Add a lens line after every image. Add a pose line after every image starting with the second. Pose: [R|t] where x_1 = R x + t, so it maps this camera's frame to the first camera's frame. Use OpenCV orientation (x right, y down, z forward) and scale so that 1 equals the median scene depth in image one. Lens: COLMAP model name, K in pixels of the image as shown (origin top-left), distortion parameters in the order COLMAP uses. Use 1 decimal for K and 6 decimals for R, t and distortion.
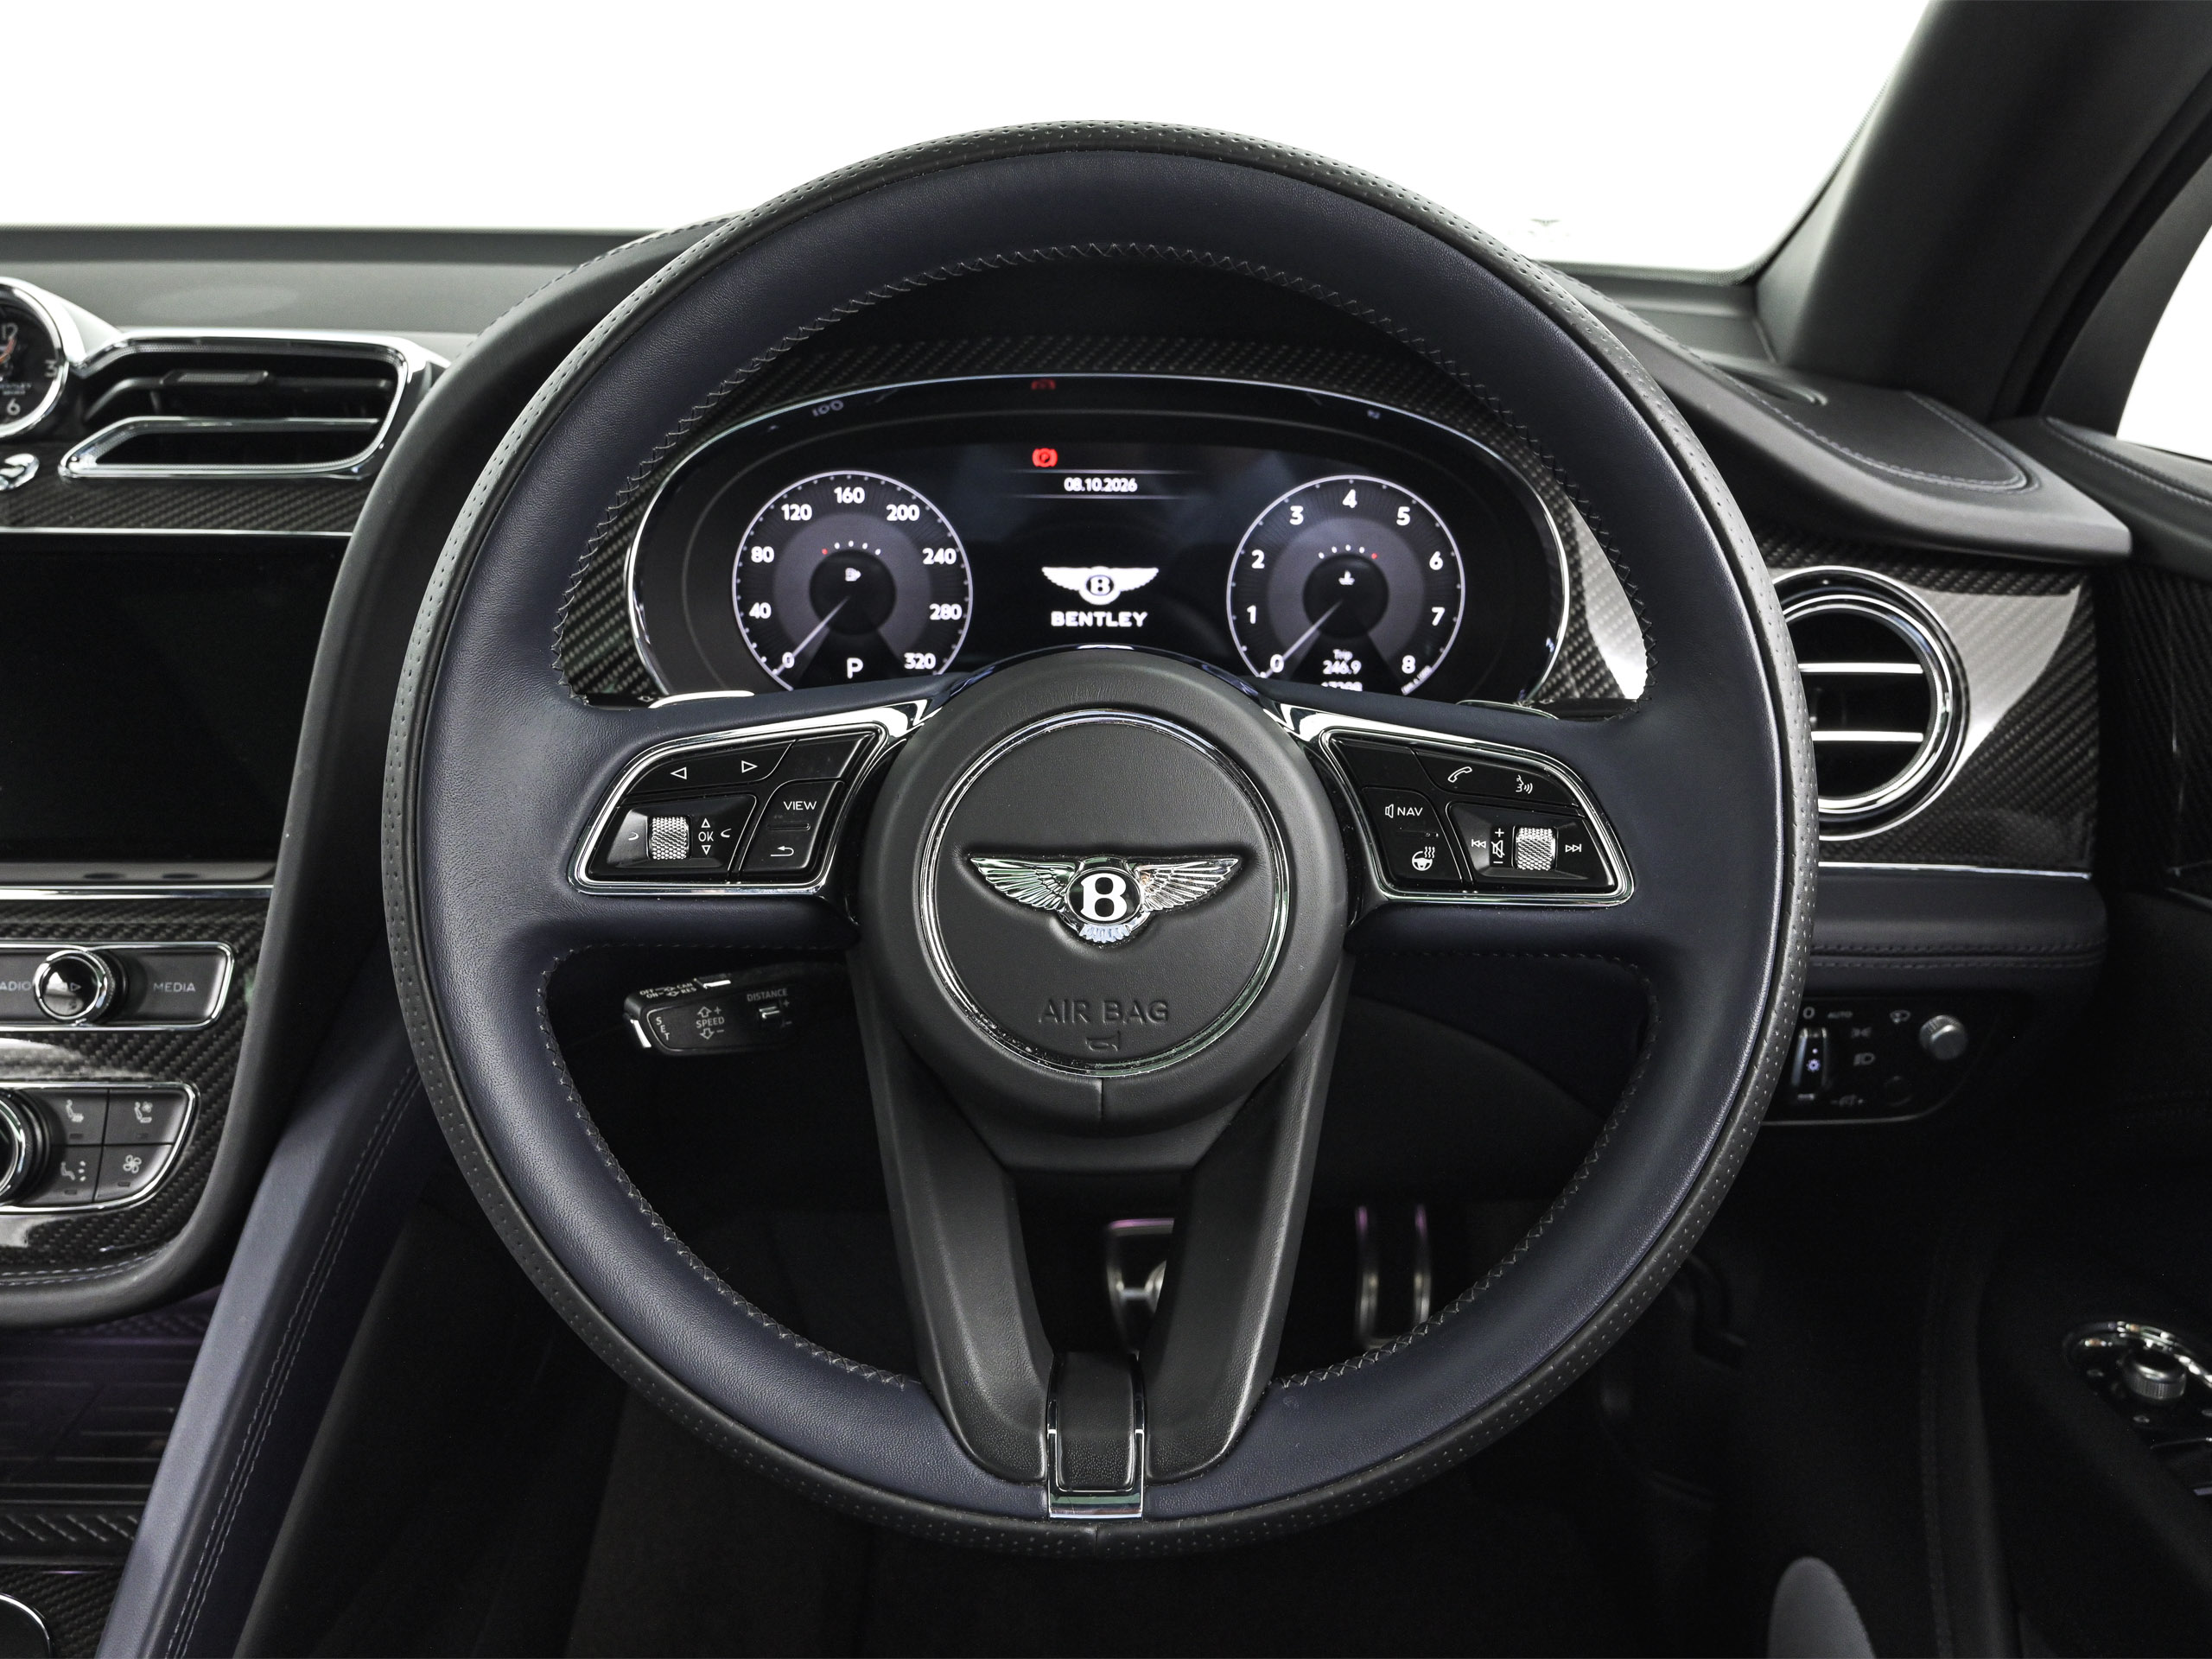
lens RADIAL K [[1663.5, 0, 1106.0], [0, 1663.5, 829.5], [0, 0, 1]] dist [-0.005602, -0.004601]
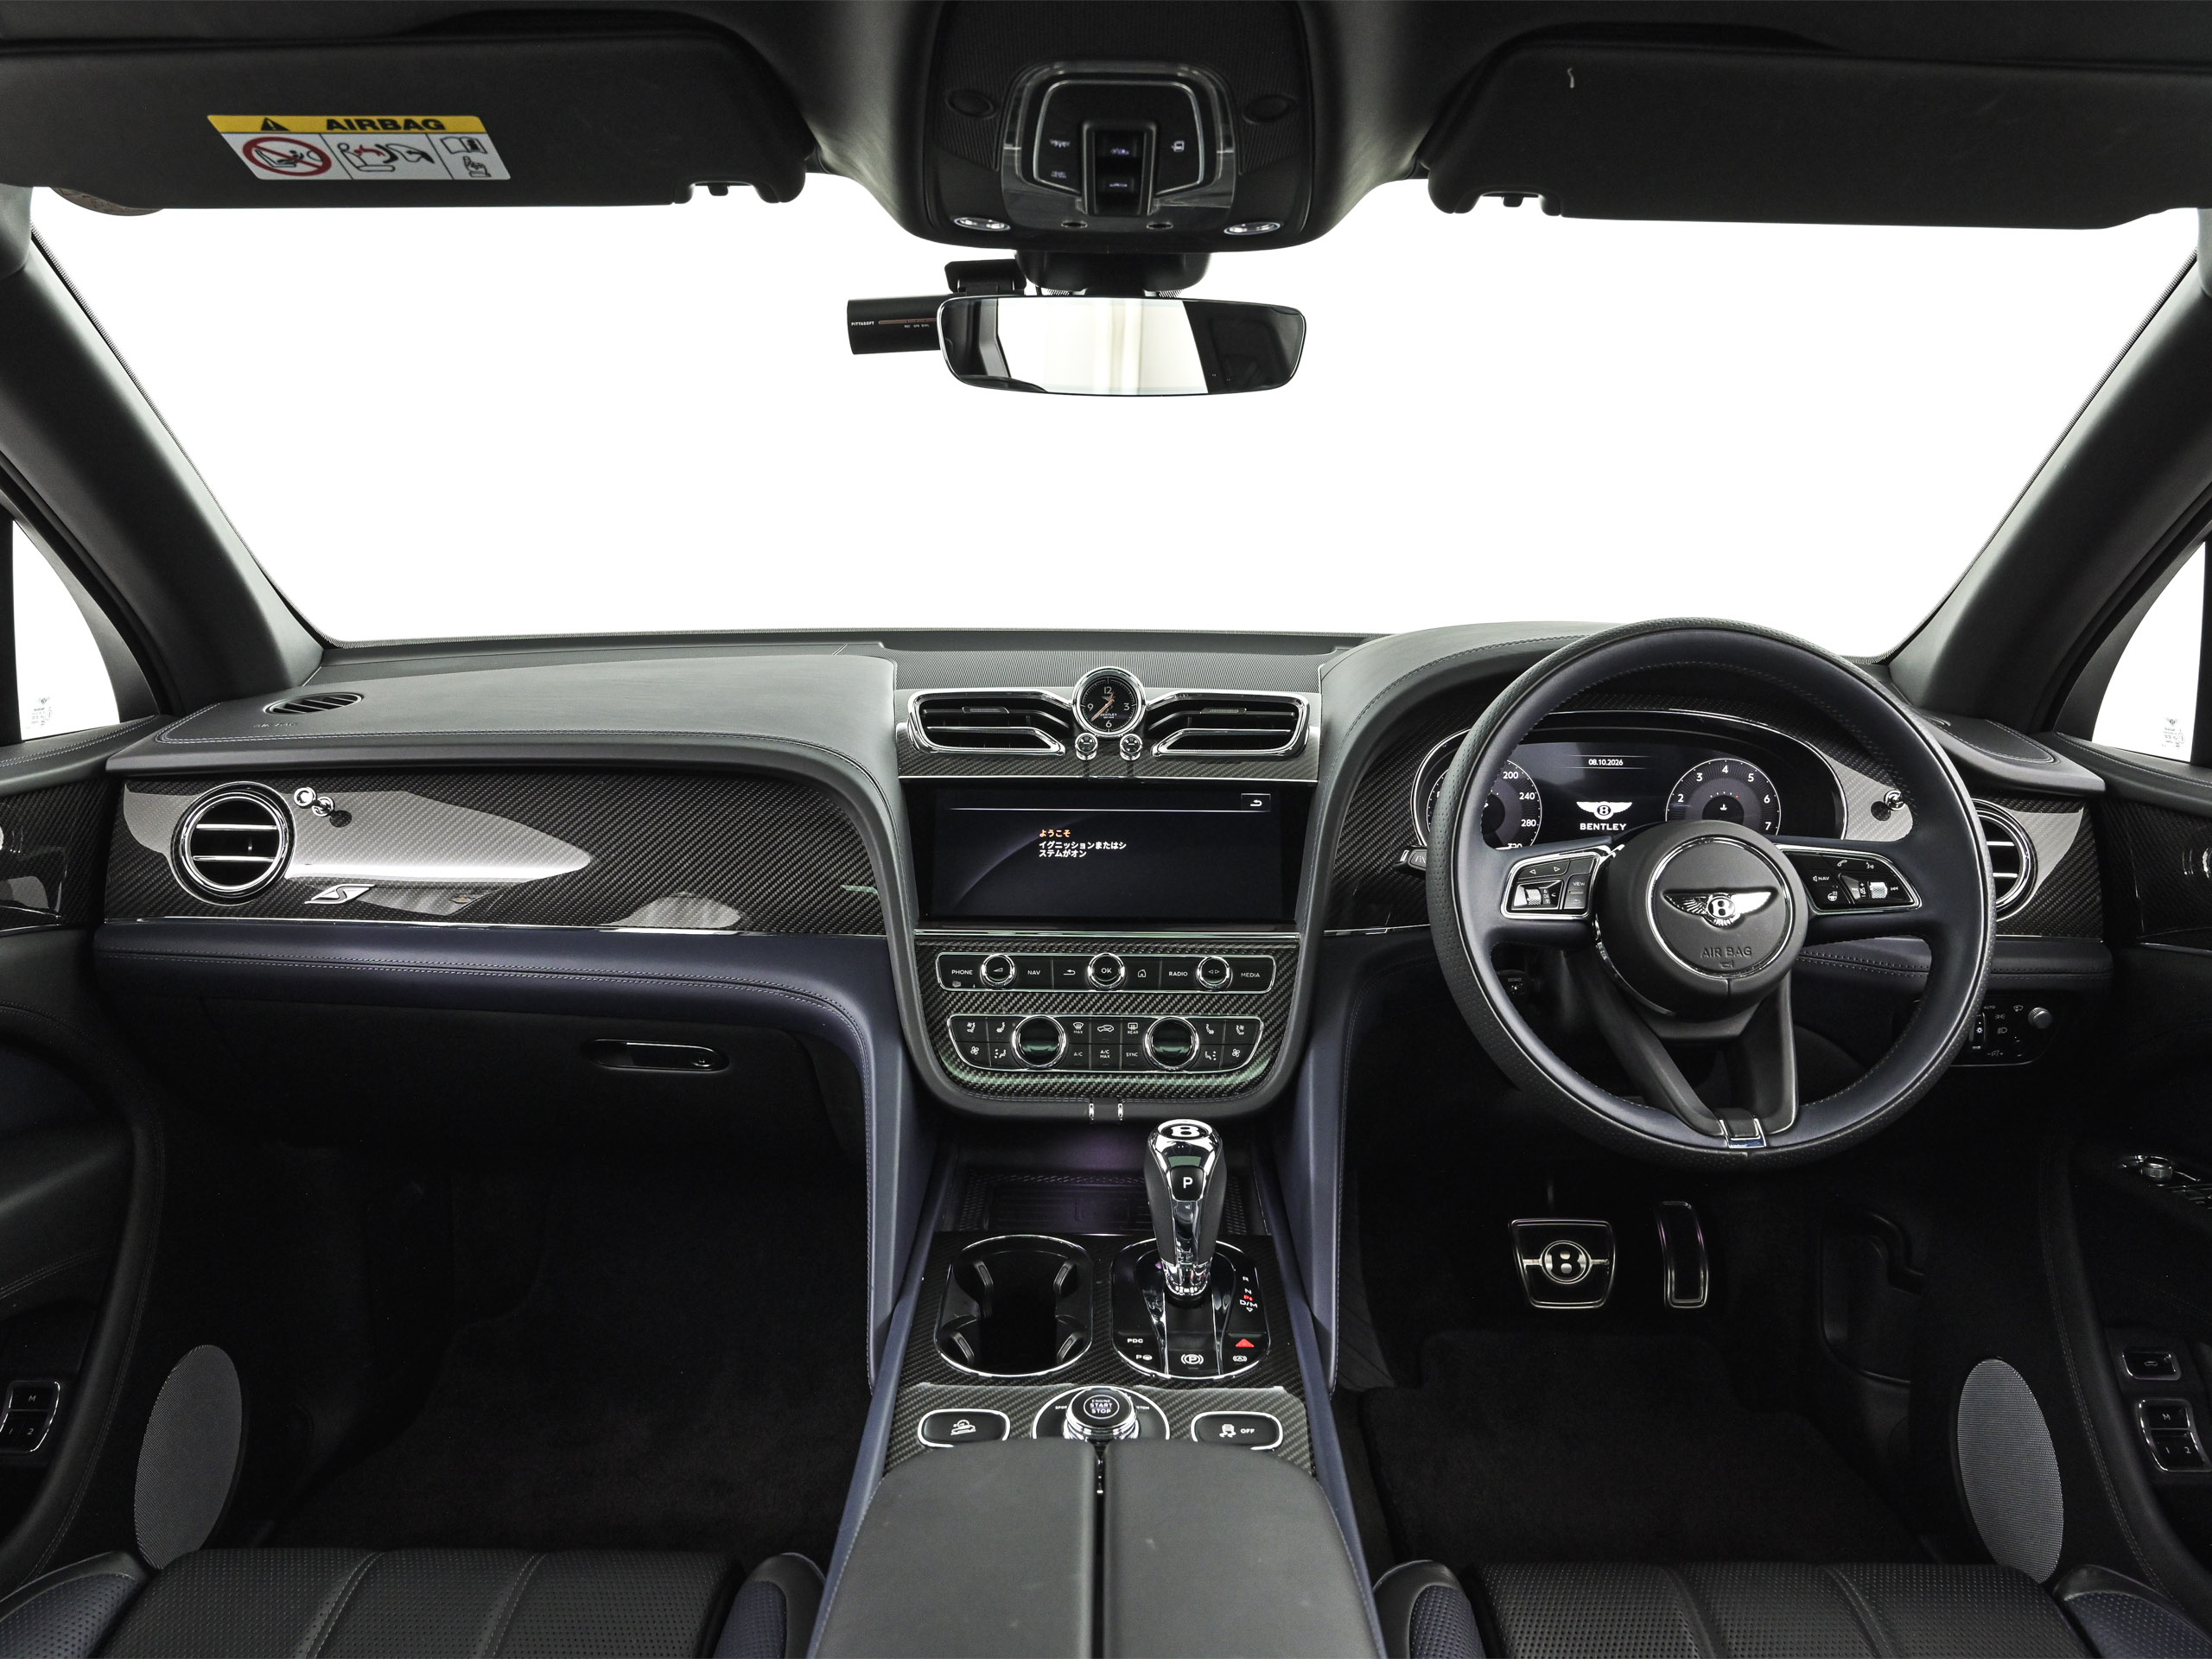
lens RADIAL K [[1679.3, 0, 1106.0], [0, 1679.3, 829.5], [0, 0, 1]] dist [-0.005192, 0.001237]
pose [[0.999994, 0.002772, -0.002273, -0.670827], [-0.003142, 0.983036, -0.183386, 0.282016], [0.001726, 0.183392, 0.983038, -1.127721]]
